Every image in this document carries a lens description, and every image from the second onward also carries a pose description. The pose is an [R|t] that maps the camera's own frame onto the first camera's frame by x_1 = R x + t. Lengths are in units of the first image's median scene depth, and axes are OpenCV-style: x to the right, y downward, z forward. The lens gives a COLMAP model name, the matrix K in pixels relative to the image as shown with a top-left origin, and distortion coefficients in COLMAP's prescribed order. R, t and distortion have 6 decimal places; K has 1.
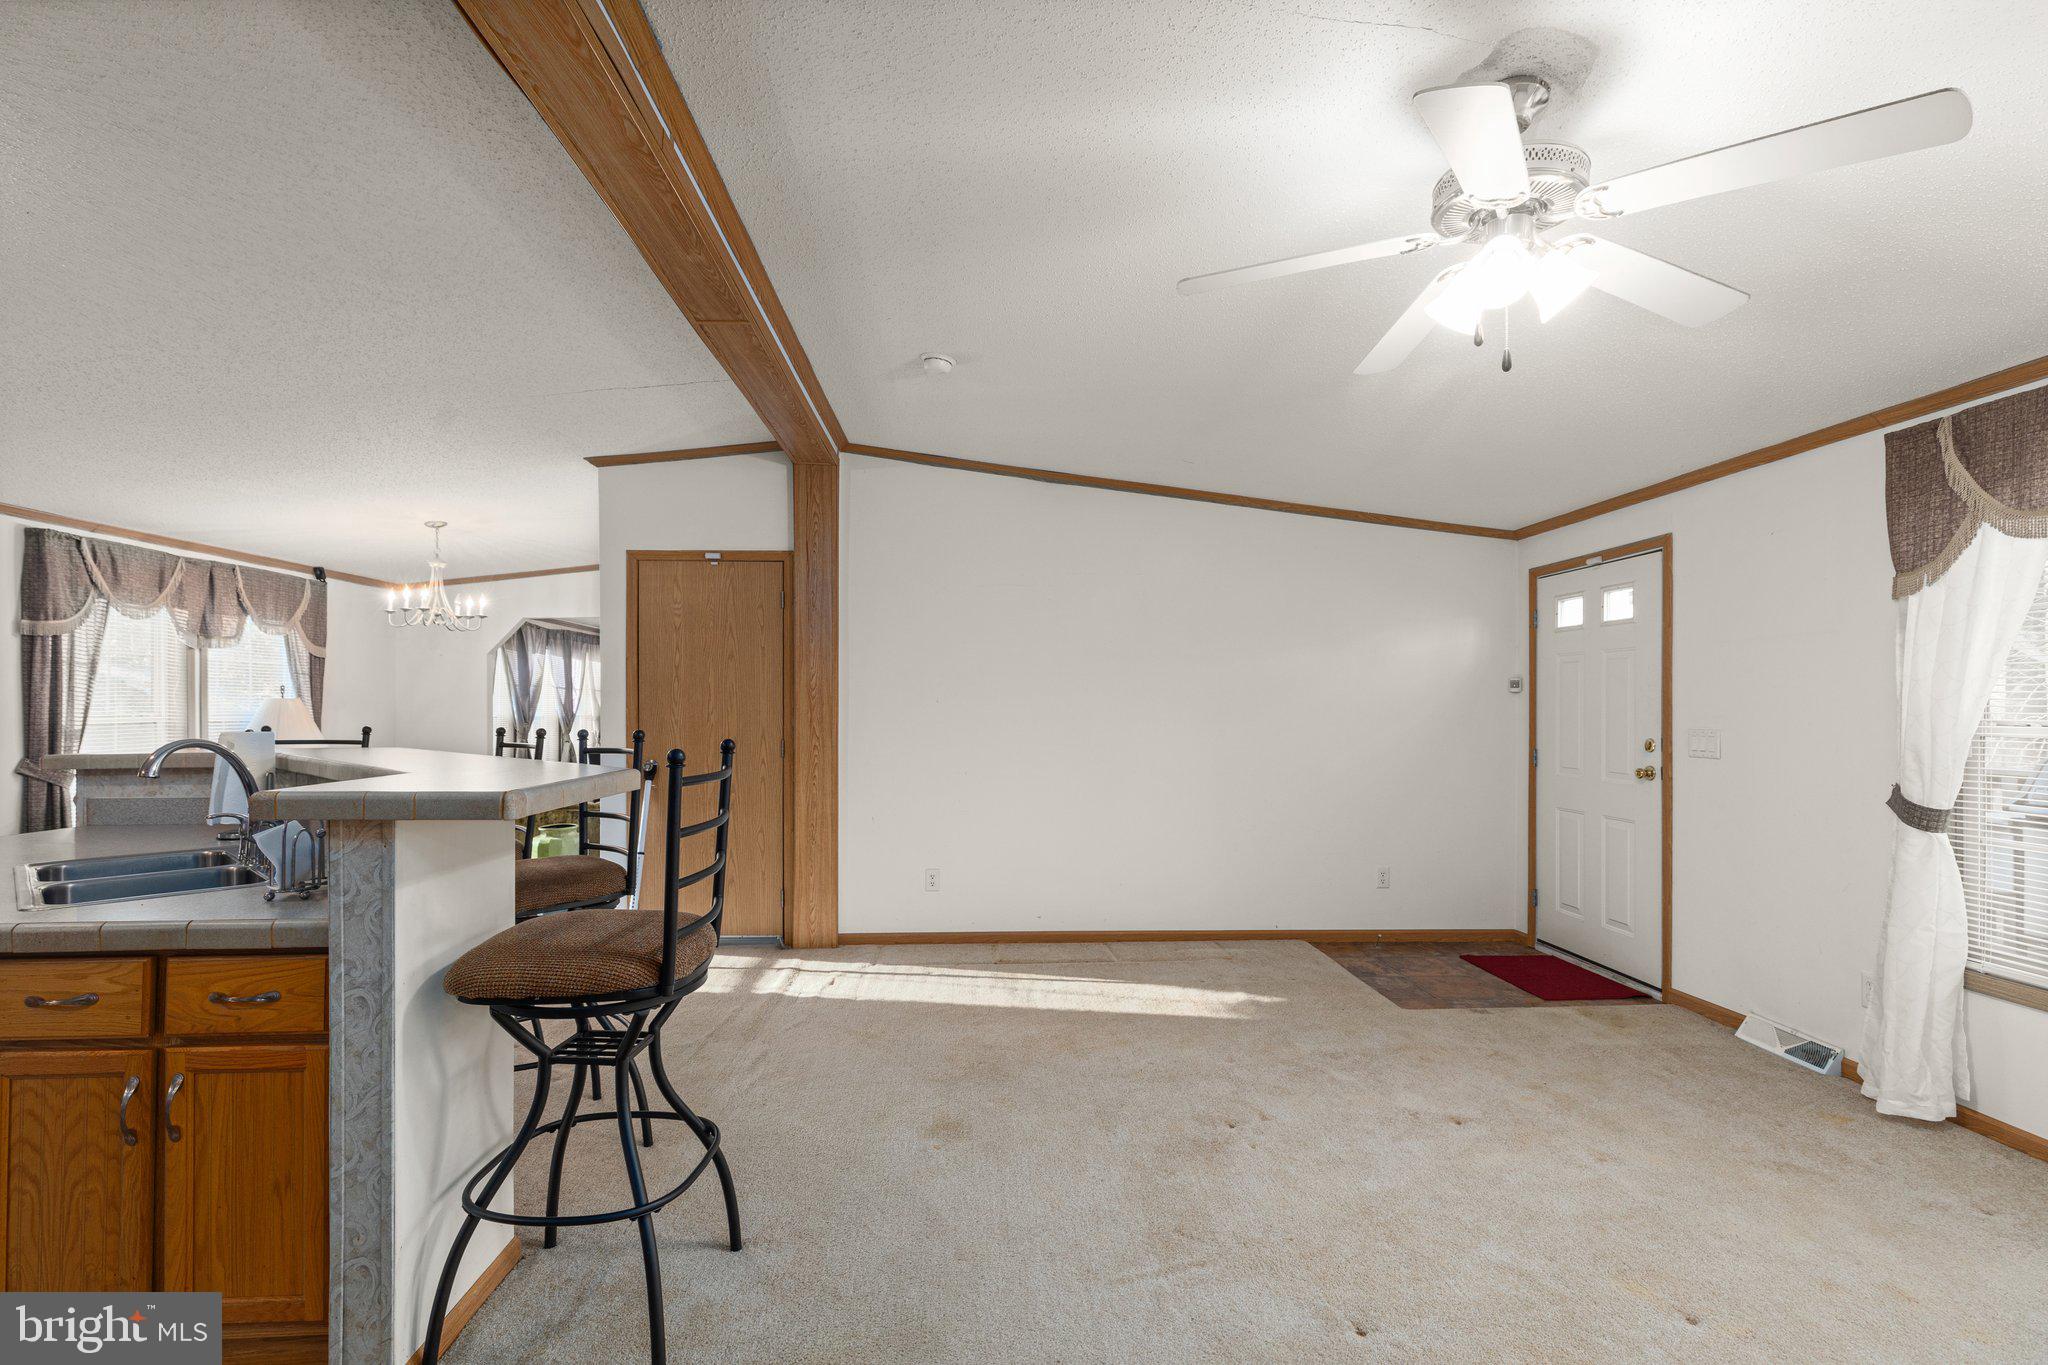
lens RADIAL K [[946.1, 0, 1029.5], [0, 946.1, 707.3], [0, 0, 1]] dist [0.008882, -0.001230]
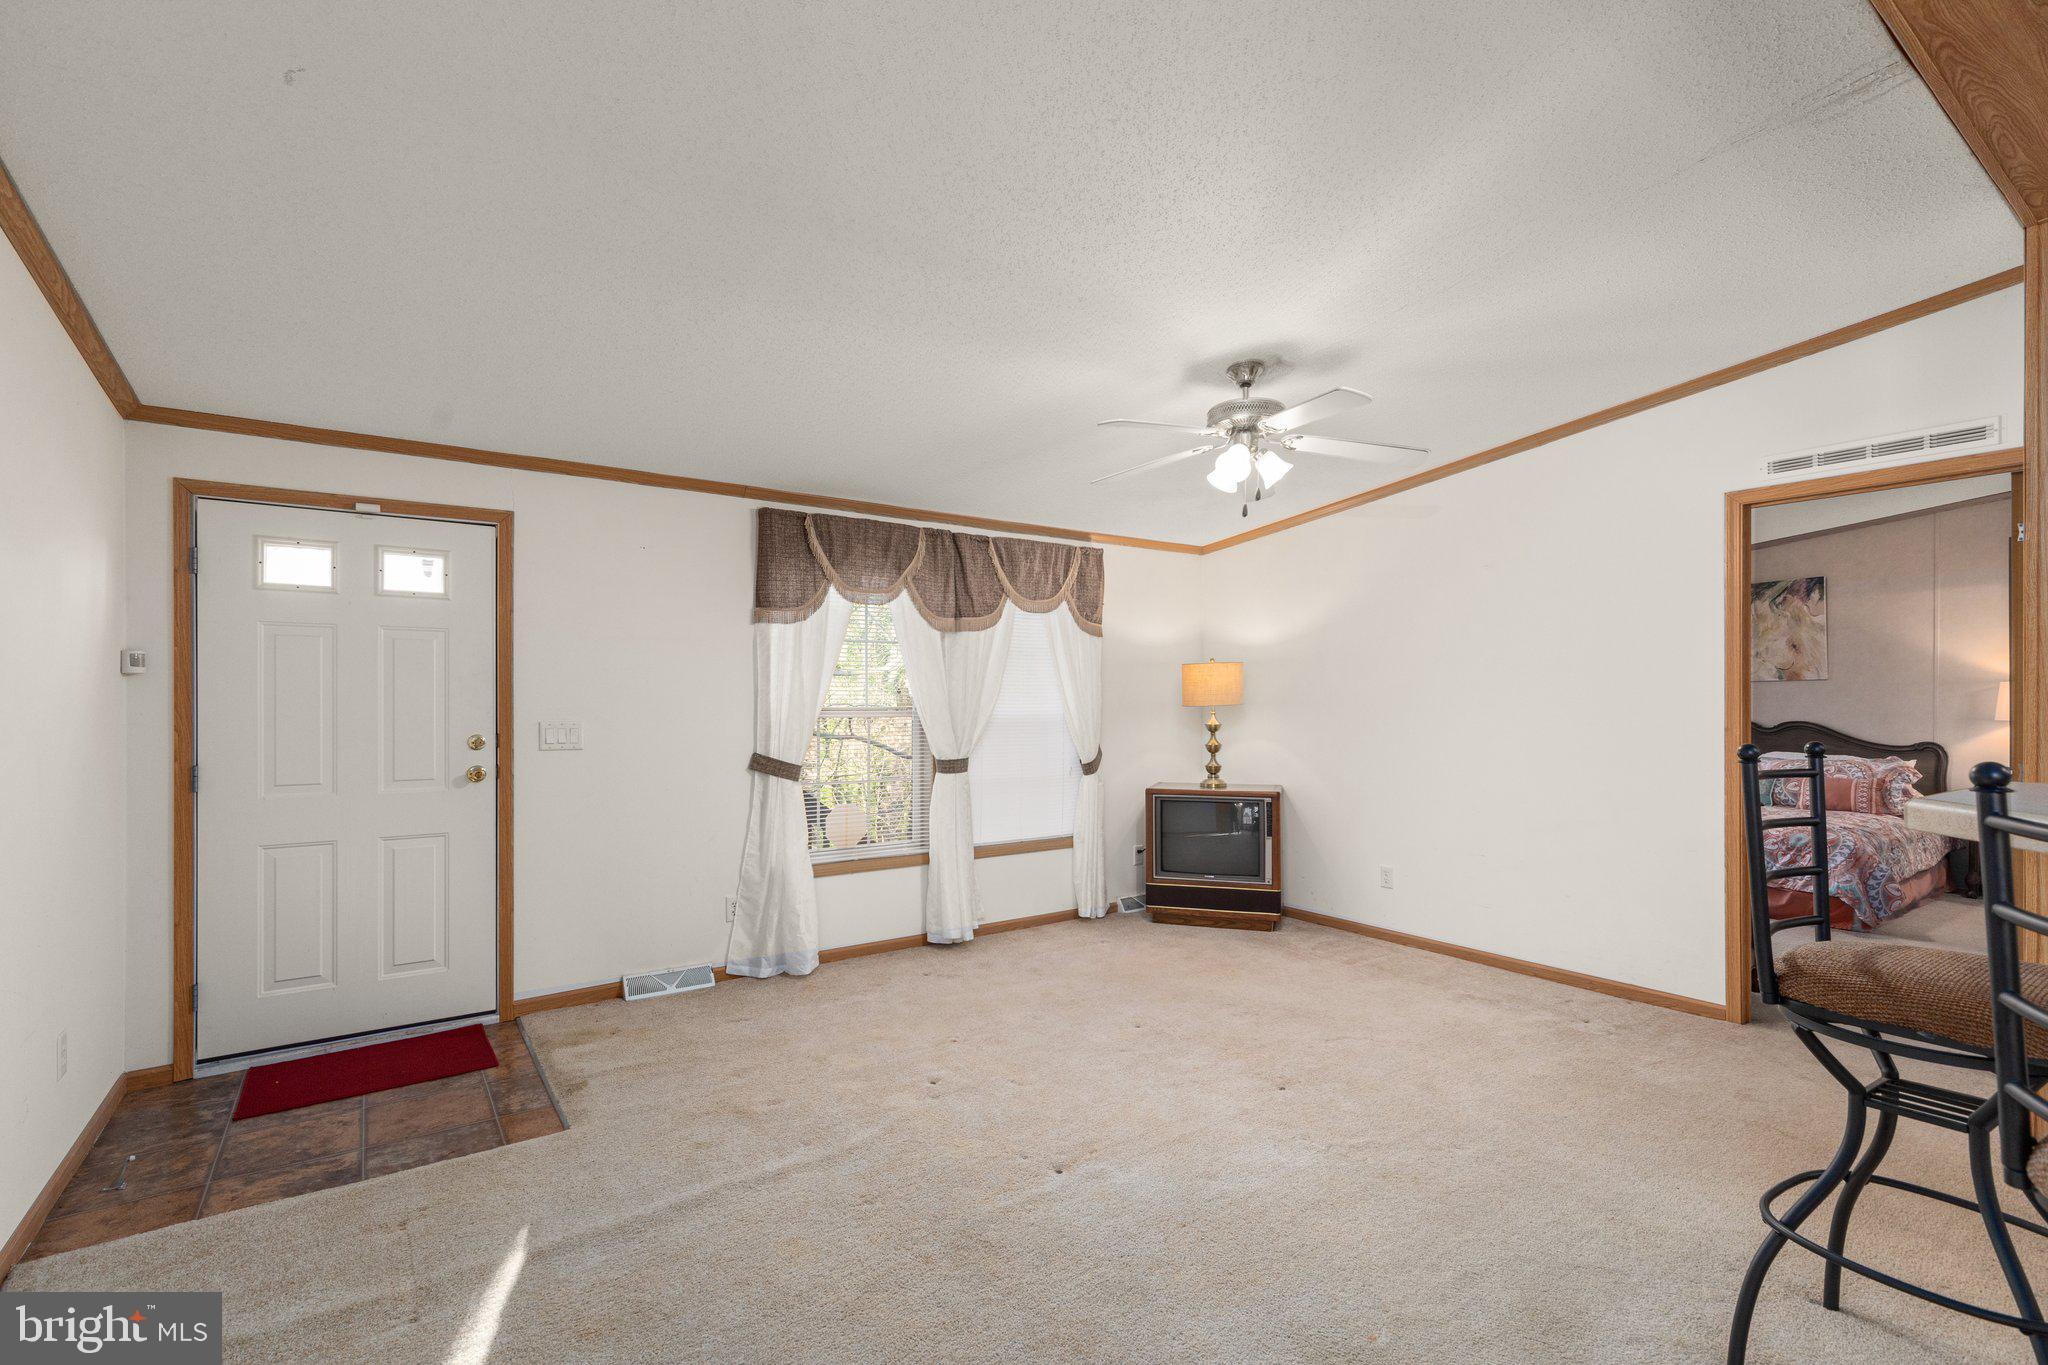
lens RADIAL K [[946.1, 0, 1034.3], [0, 946.1, 706.0], [0, 0, 1]] dist [0.008882, -0.001230]
pose [[-0.541356, -0.008876, 0.840747, -0.320401], [-0.001206, 0.999951, 0.009780, -0.003052], [-0.840793, 0.004280, -0.541340, 0.905184]]
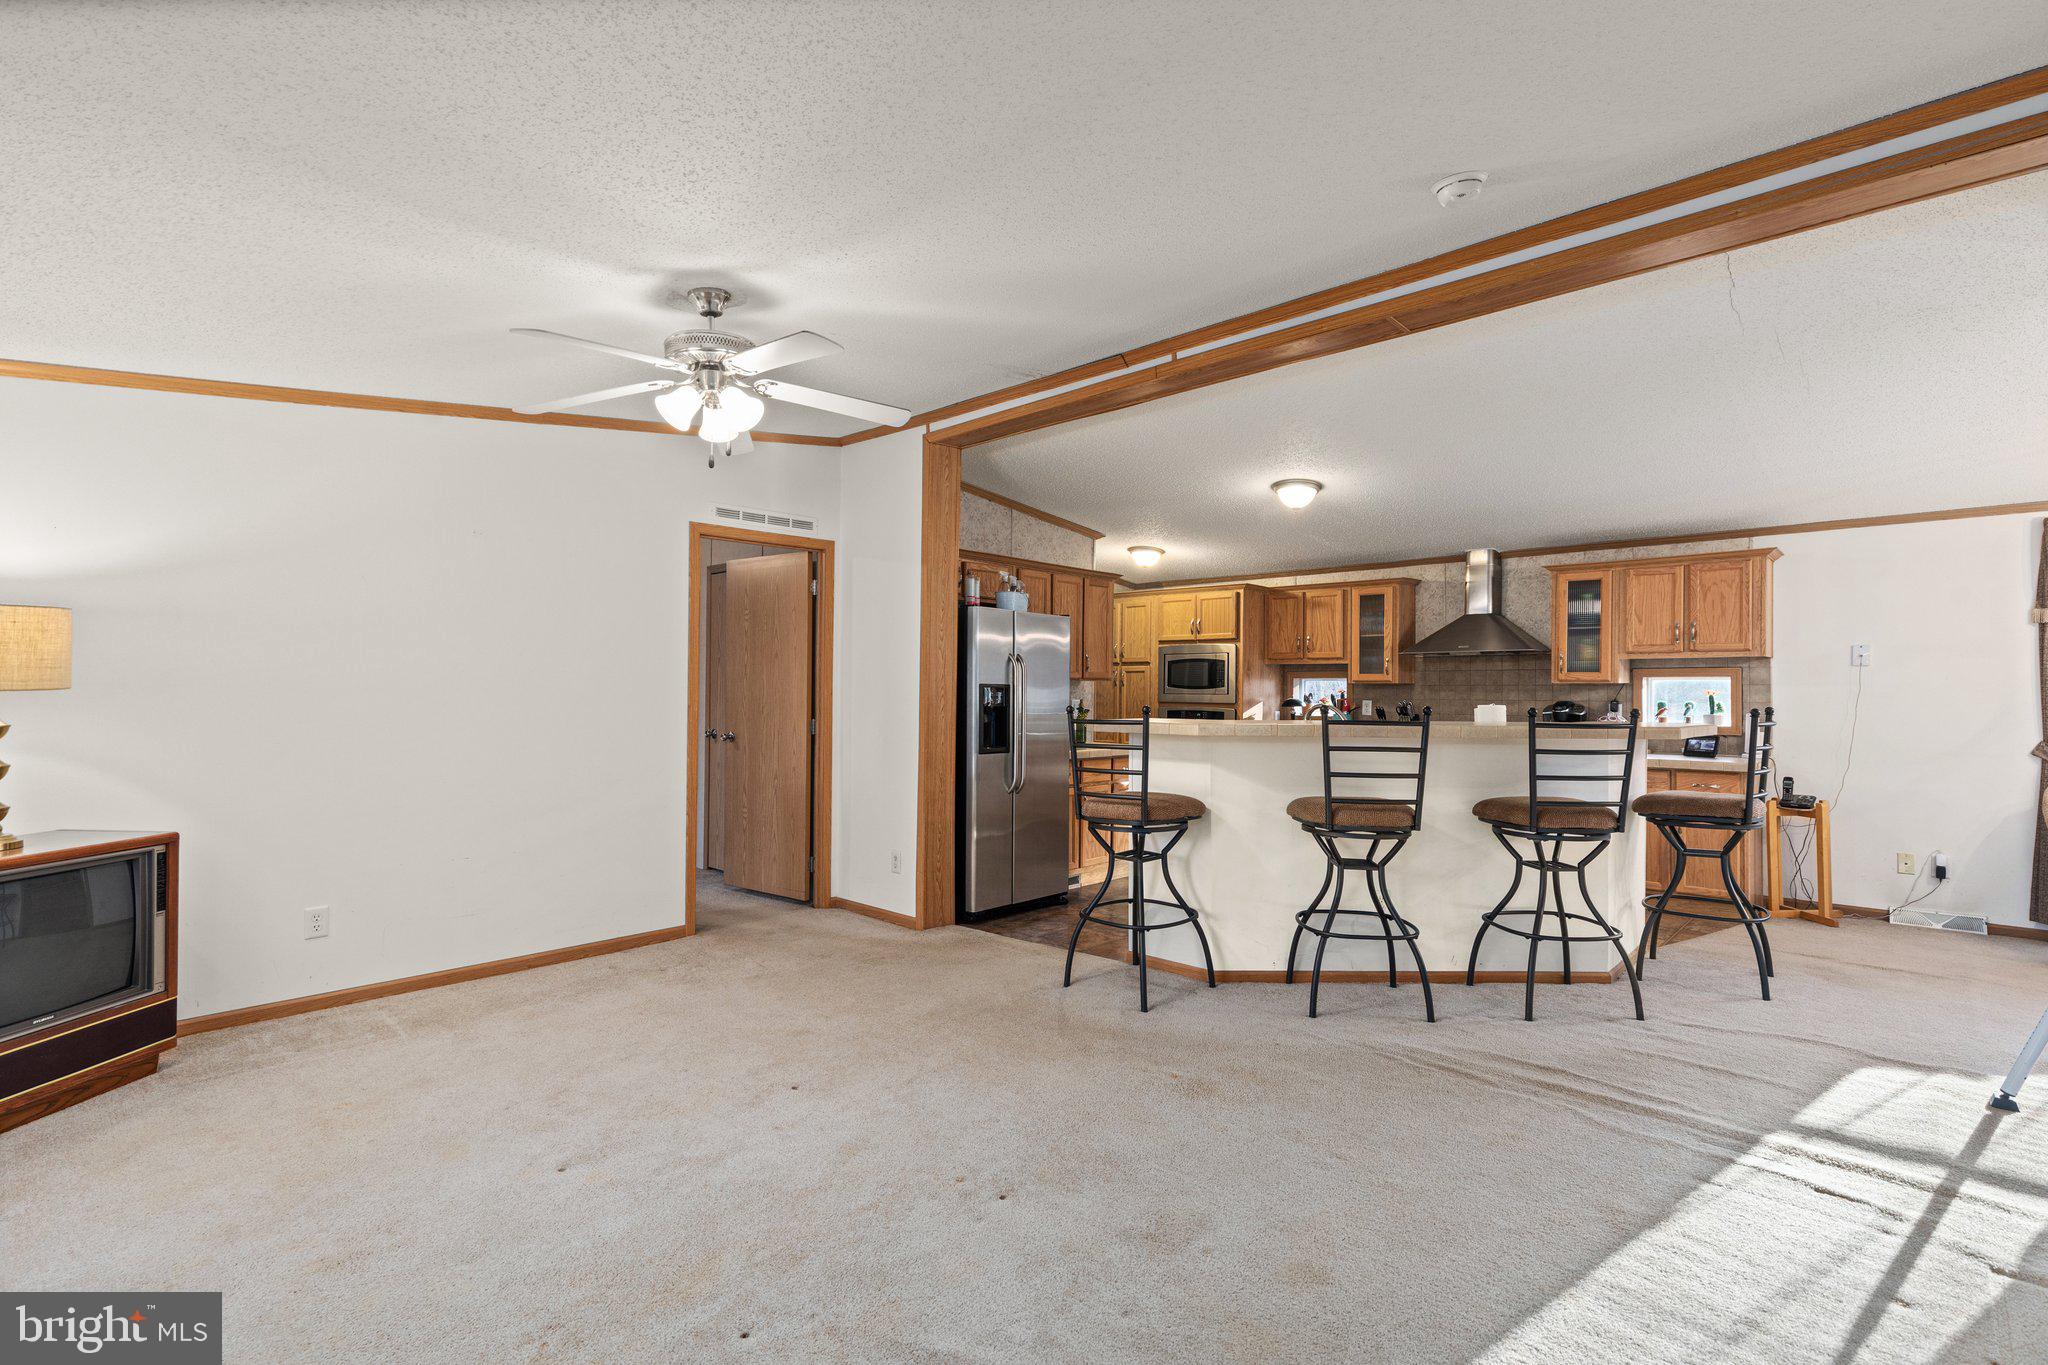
lens RADIAL K [[946.1, 0, 1026.5], [0, 946.1, 682.7], [0, 0, 1]] dist [0.008882, -0.001230]
pose [[-0.719709, -0.009385, -0.694212, 0.456332], [-0.005806, 0.999955, -0.007498, 0.003233], [0.694251, -0.001366, -0.719732, 0.963827]]
